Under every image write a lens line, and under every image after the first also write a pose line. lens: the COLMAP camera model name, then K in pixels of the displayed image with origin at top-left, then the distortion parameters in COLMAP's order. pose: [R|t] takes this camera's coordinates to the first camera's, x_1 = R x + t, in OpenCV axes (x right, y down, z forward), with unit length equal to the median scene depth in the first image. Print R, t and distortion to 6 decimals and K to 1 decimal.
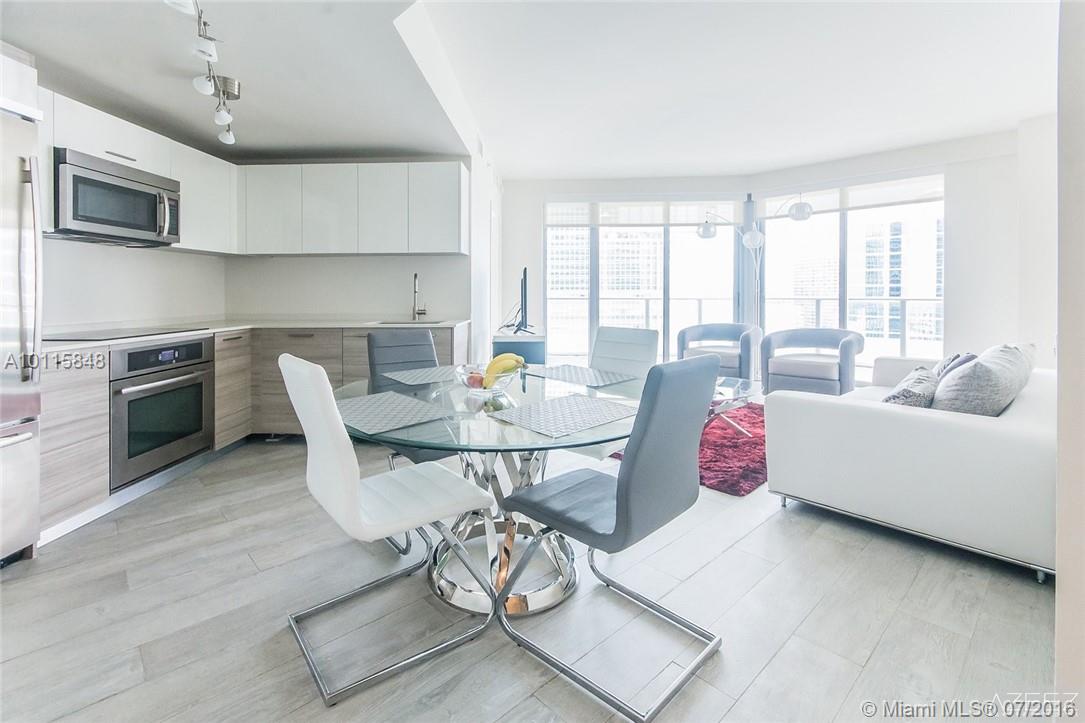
lens RADIAL K [[484.7, 0, 528.4], [0, 484.7, 297.2], [0, 0, 1]] dist [0.002807, -0.000208]
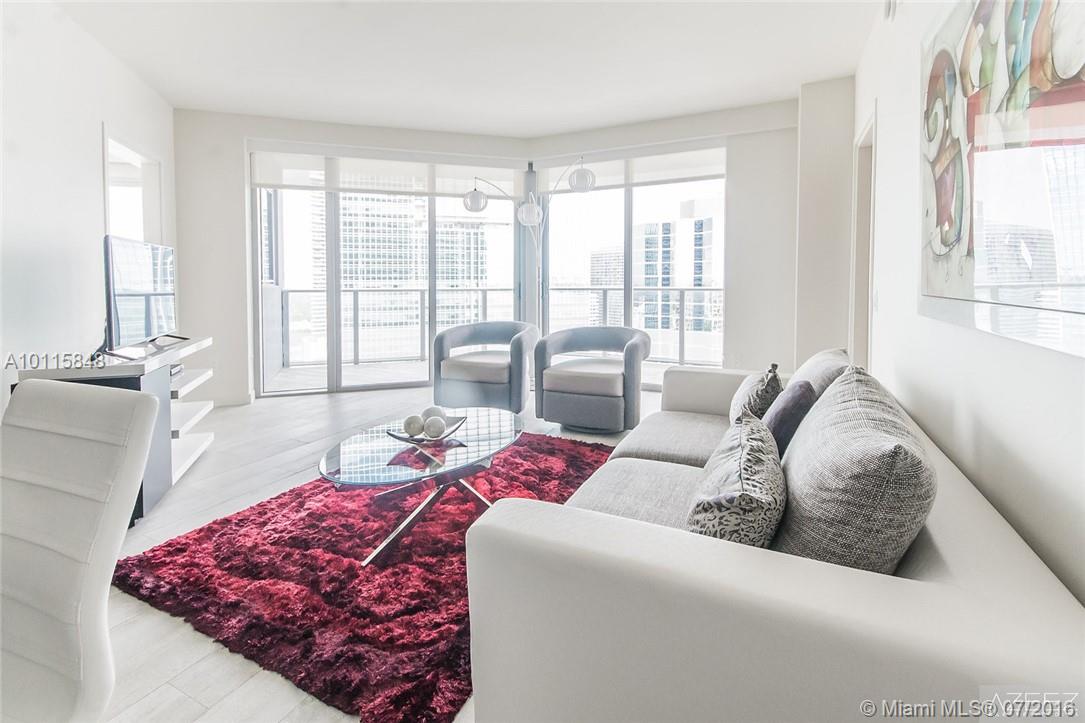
lens RADIAL K [[487.3, 0, 528.4], [0, 487.3, 296.1], [0, 0, 1]] dist [0.007928, -0.001917]
pose [[0.931553, -0.010964, 0.363440, 0.170755], [0.004300, 0.999808, 0.019140, -0.001868], [-0.363580, -0.016268, 0.931421, 0.261120]]
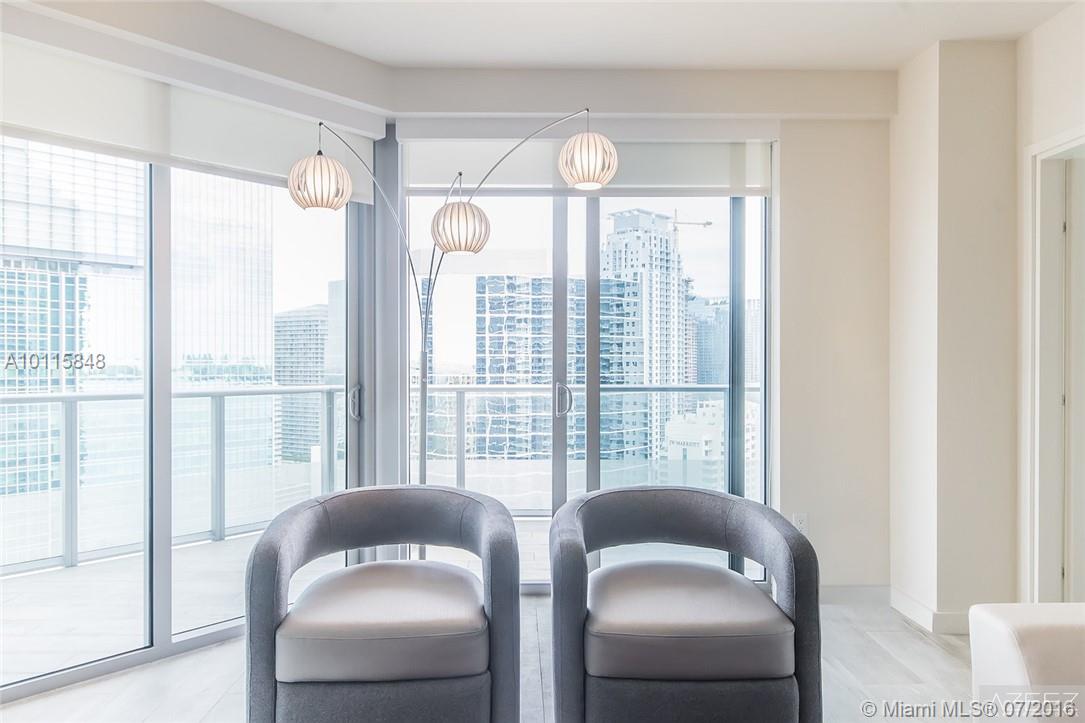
lens RADIAL K [[718.0, 0, 533.4], [0, 718.0, 360.8], [0, 0, 1]] dist [-0.000884, -0.003935]
pose [[0.664948, 0.004165, 0.746878, 0.130014], [0.007003, 0.999906, -0.011810, -0.022277], [-0.746857, 0.013084, 0.664856, 0.628078]]
